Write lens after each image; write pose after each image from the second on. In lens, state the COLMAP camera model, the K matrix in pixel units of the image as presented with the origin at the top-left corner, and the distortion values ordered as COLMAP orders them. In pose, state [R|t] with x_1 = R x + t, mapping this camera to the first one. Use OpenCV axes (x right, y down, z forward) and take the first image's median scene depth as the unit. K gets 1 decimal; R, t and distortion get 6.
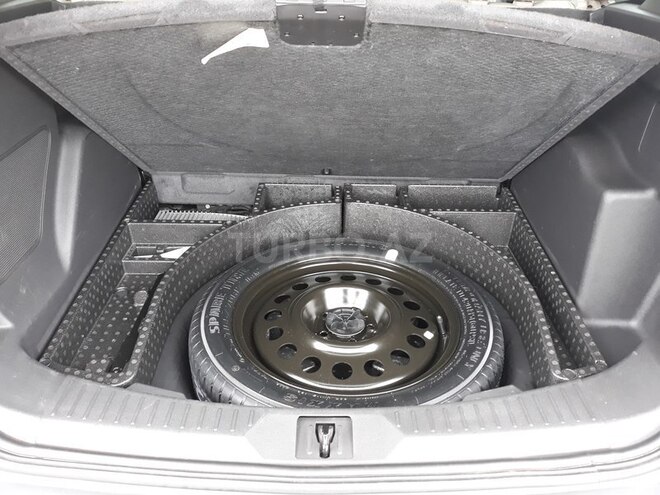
lens RADIAL K [[551.5, 0, 331.3], [0, 551.5, 249.9], [0, 0, 1]] dist [0.025915, -0.041690]
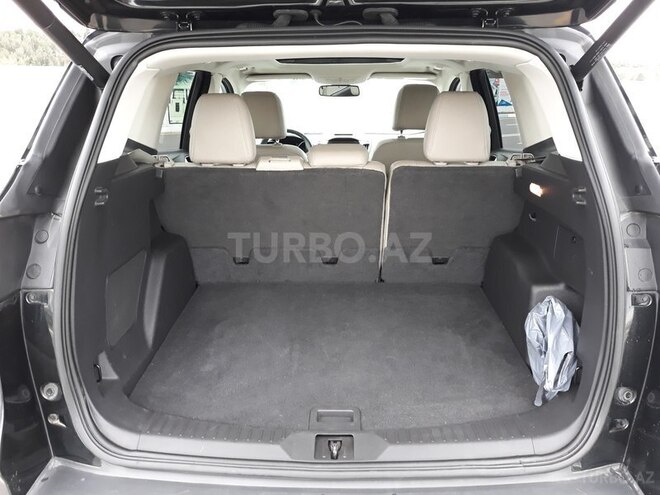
lens RADIAL K [[551.5, 0, 329.6], [0, 551.5, 246.6], [0, 0, 1]] dist [0.025915, -0.041690]
pose [[0.999319, -0.011657, -0.035022, 0.031271], [0.002208, 0.965996, -0.258546, 0.200036], [0.036845, 0.258292, 0.965364, -0.511410]]
